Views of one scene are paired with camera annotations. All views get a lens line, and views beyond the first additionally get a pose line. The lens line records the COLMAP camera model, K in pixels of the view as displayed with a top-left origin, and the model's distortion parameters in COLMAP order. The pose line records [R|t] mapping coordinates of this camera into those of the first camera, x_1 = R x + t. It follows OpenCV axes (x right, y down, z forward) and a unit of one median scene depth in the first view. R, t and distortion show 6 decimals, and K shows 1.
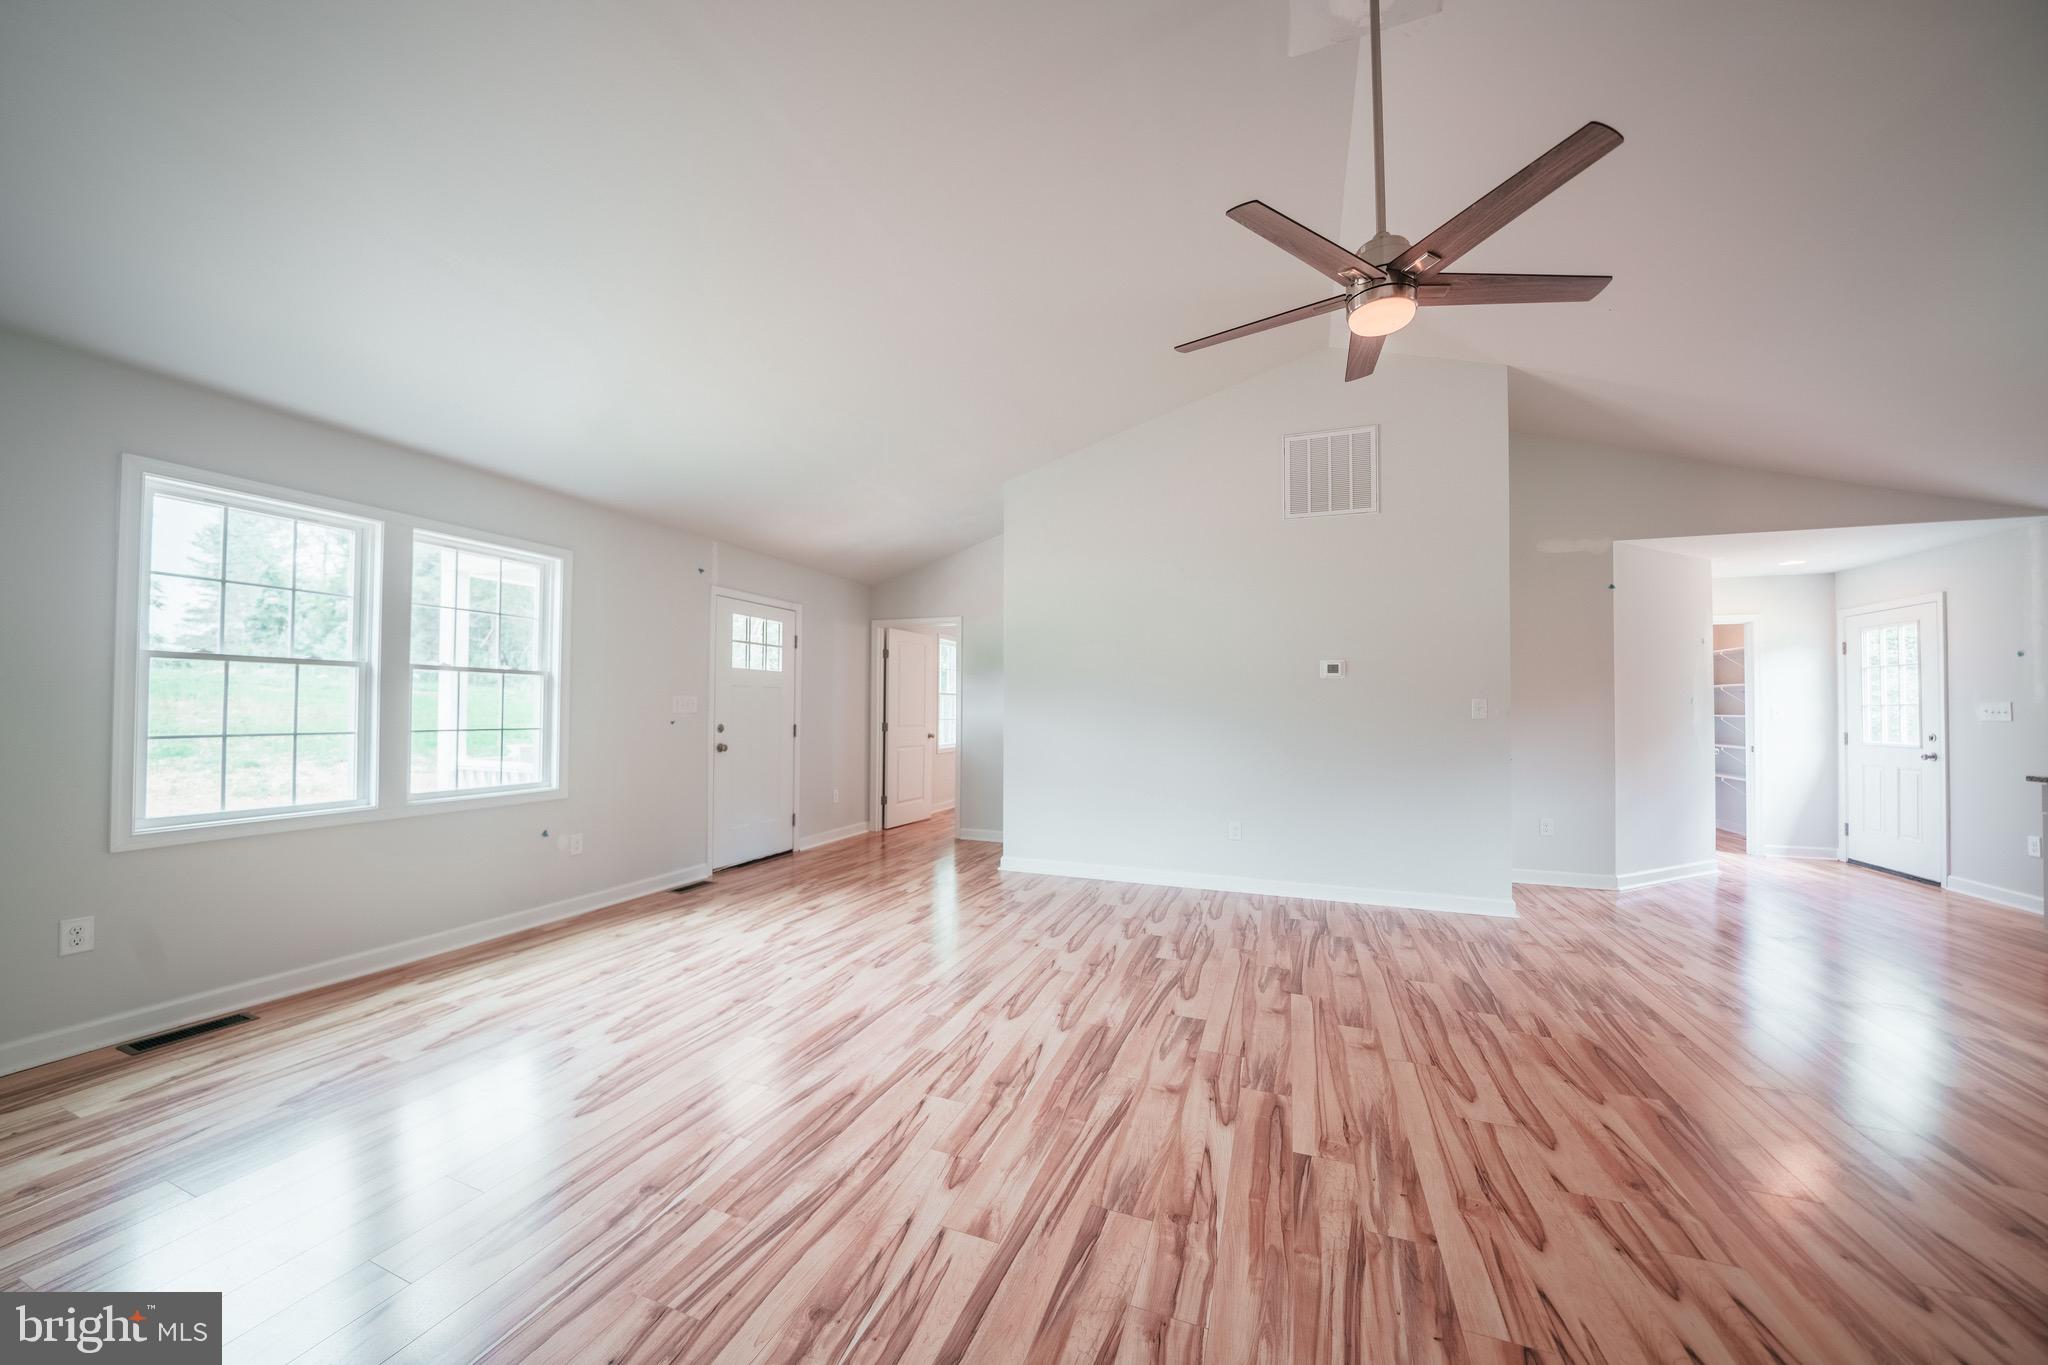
lens RADIAL K [[713.6, 0, 1023.6], [0, 713.6, 699.8], [0, 0, 1]] dist [-0.023053, 0.000873]
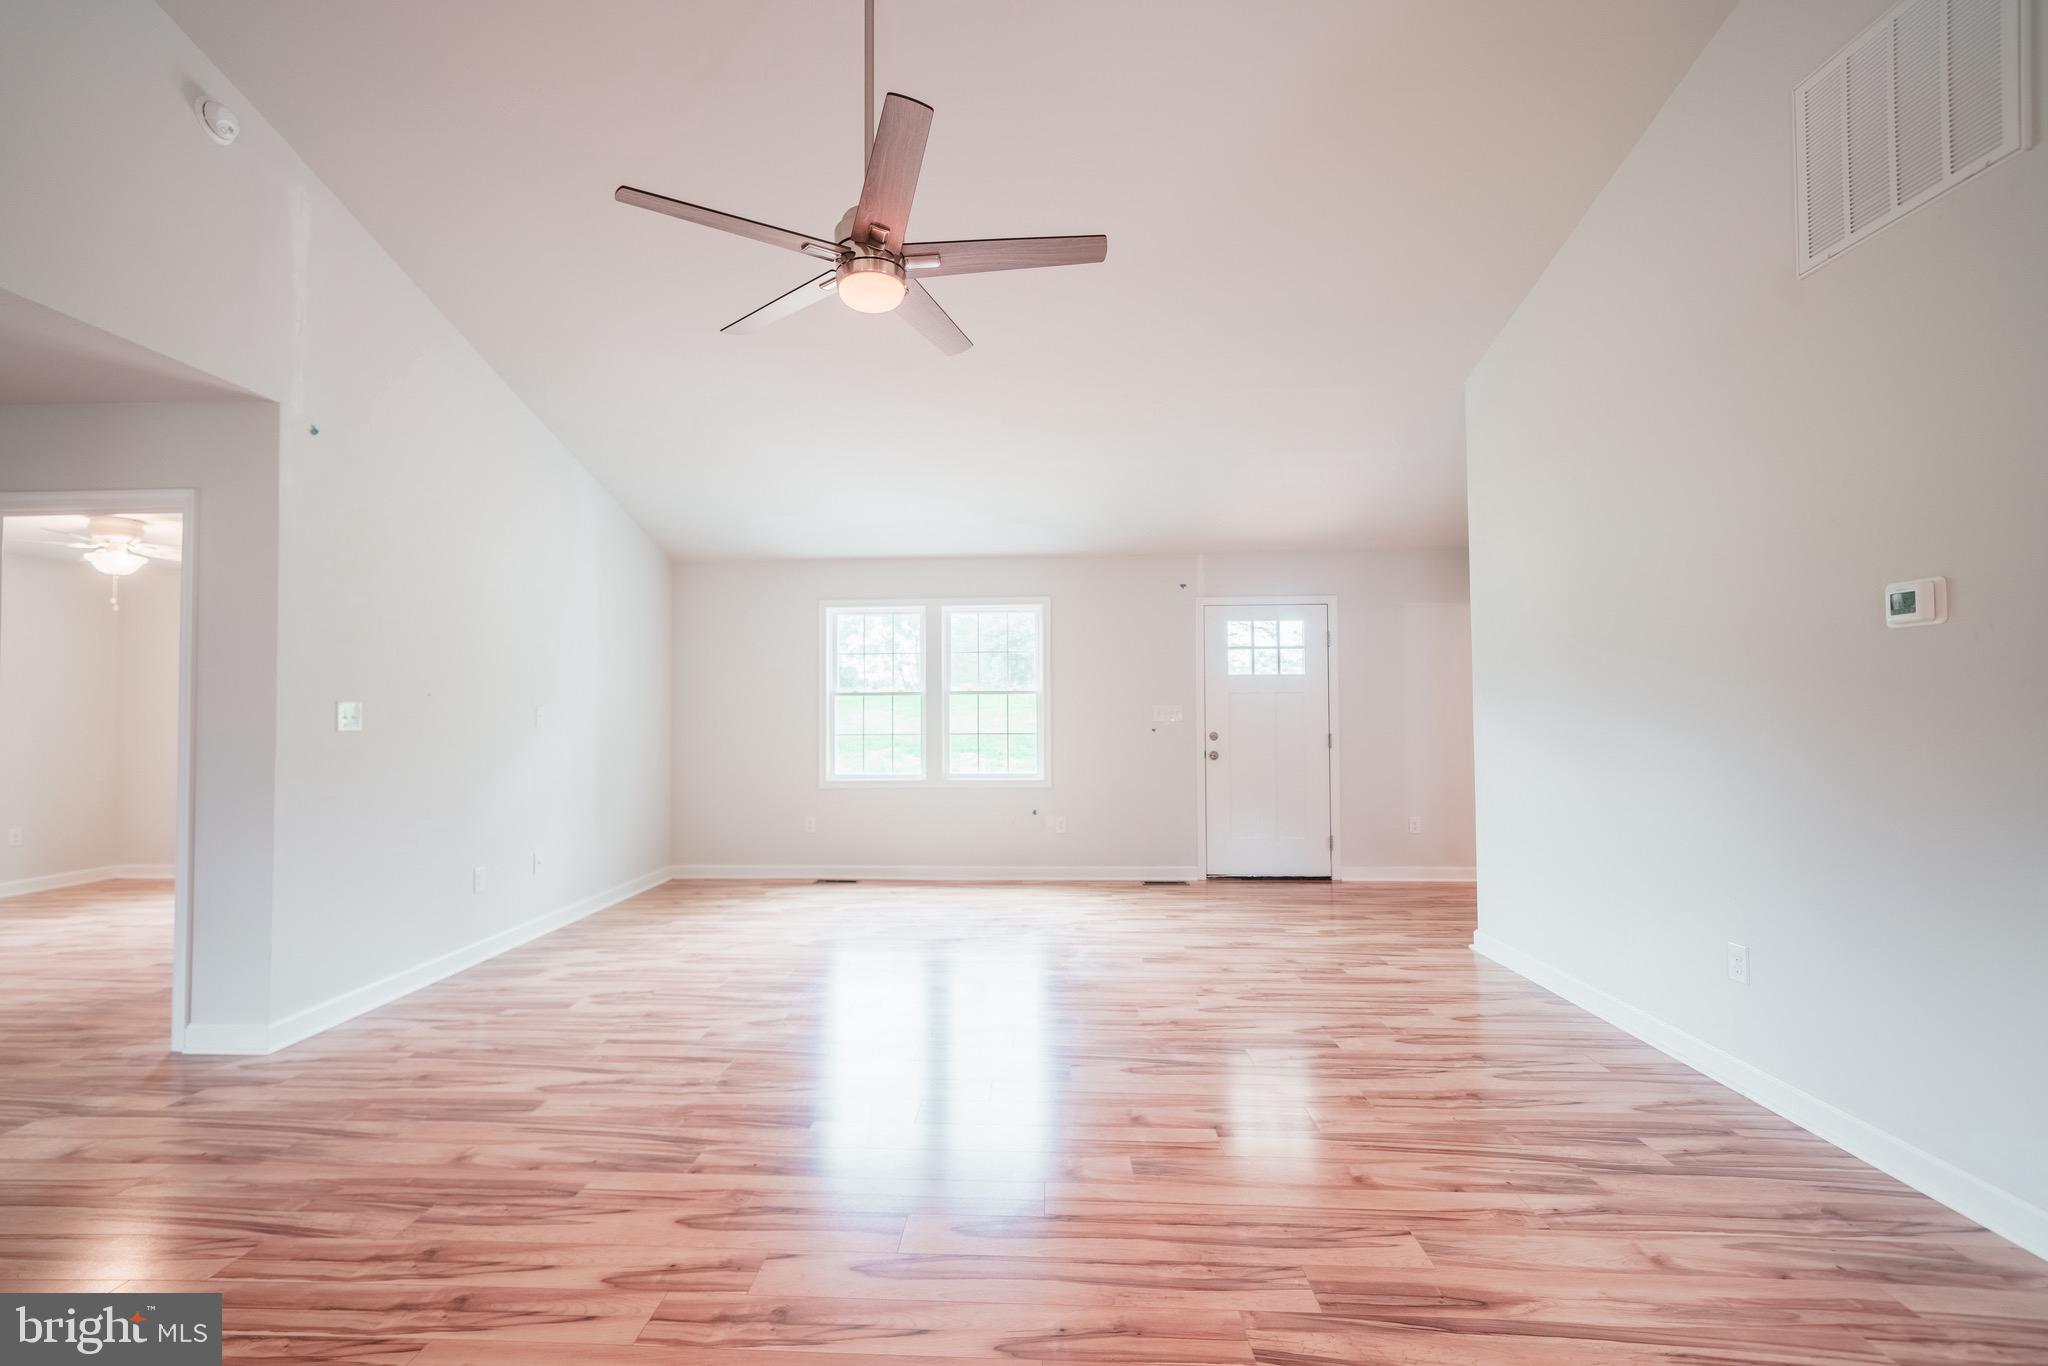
lens RADIAL K [[873.6, 0, 990.2], [0, 873.6, 703.2], [0, 0, 1]] dist [-0.001435, 0.000171]
pose [[0.296956, -0.025140, -0.954560, 1.218420], [0.022193, 0.999565, -0.019421, 0.018547], [0.954633, -0.015417, 0.297385, 0.597540]]
